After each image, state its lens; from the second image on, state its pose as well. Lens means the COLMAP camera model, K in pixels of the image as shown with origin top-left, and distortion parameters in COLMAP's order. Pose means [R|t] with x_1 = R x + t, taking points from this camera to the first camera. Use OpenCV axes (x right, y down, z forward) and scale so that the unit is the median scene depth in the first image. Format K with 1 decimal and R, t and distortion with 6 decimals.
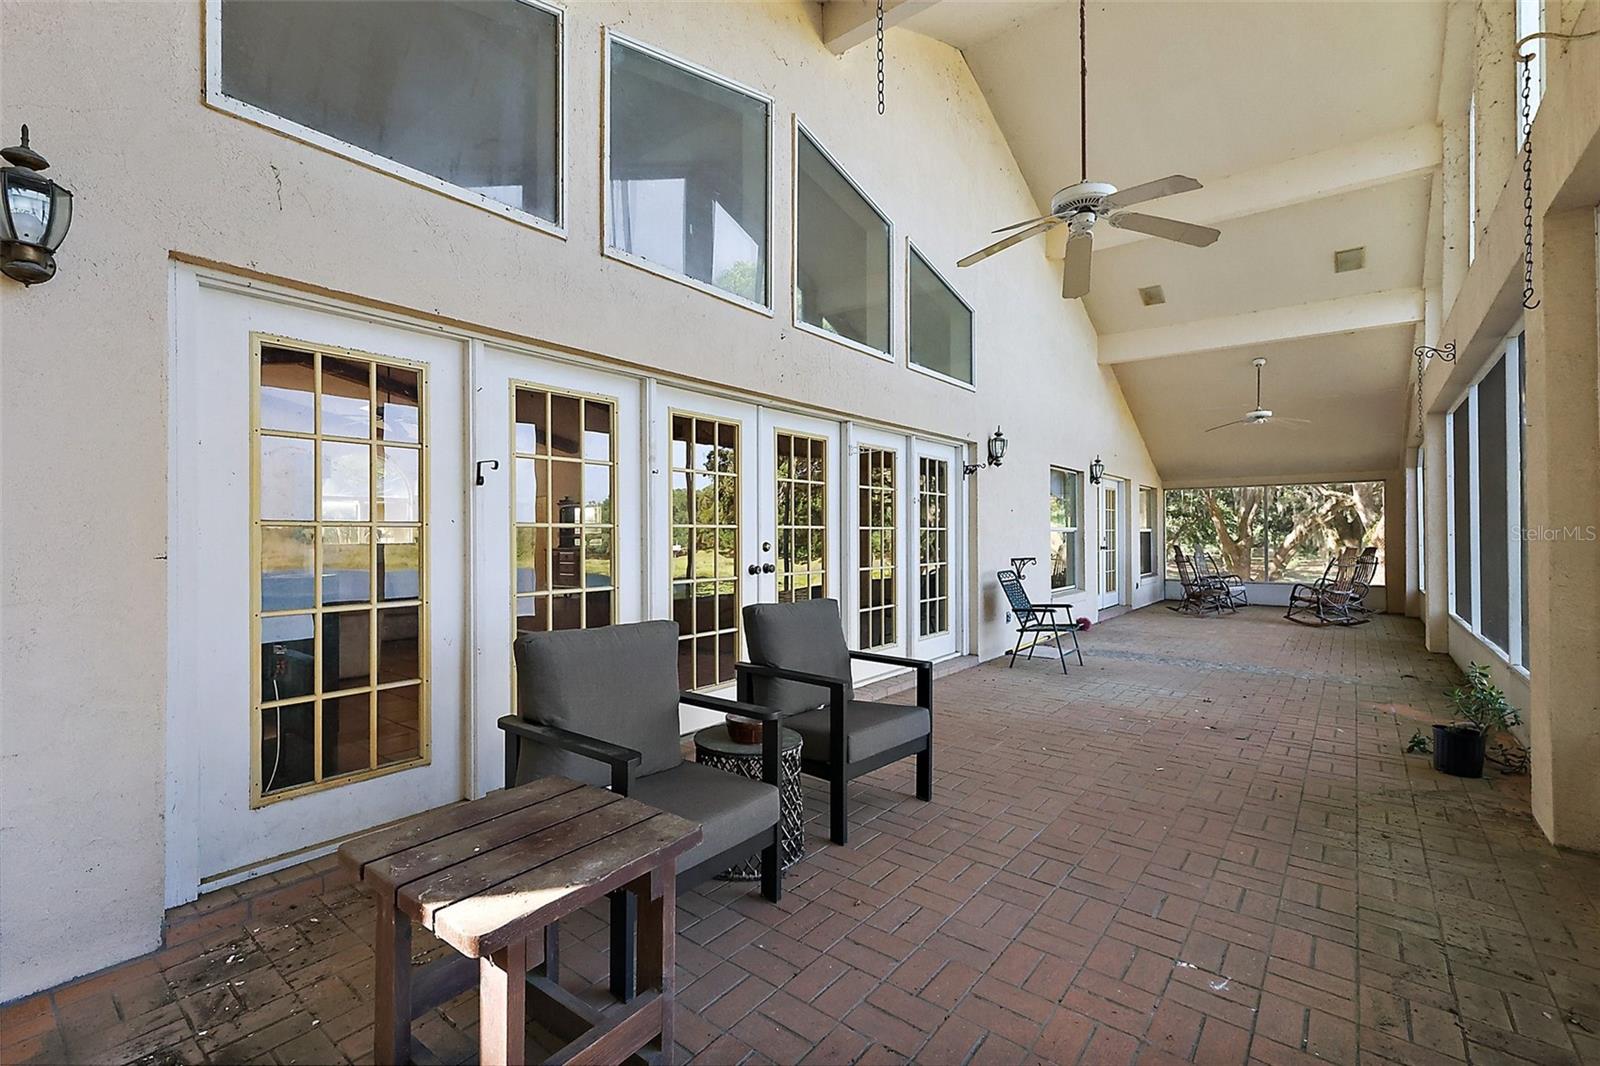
lens RADIAL K [[694.2, 0, 806.8], [0, 694.2, 532.9], [0, 0, 1]] dist [-0.002280, -0.000223]
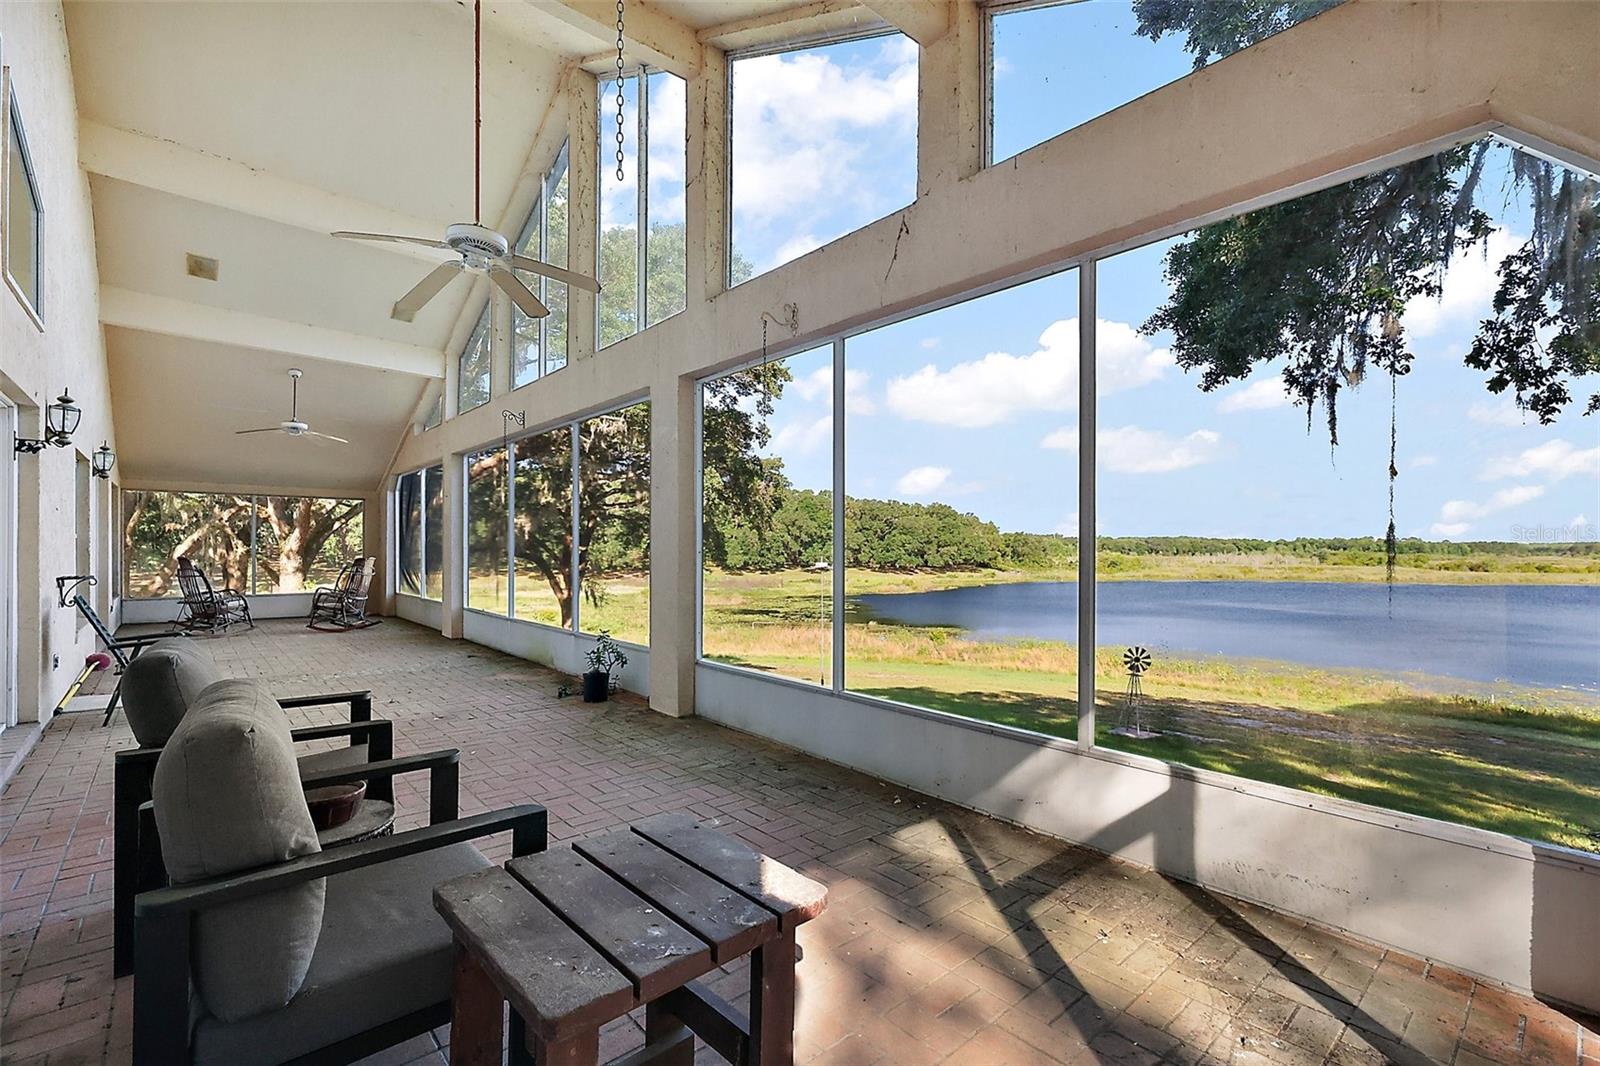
lens RADIAL K [[694.2, 0, 807.6], [0, 694.2, 545.6], [0, 0, 1]] dist [-0.002280, -0.000223]
pose [[0.168407, 0.008480, 0.985681, -0.504773], [-0.010737, 0.999919, -0.006768, 0.001326], [-0.985659, -0.009443, 0.168484, 0.256630]]
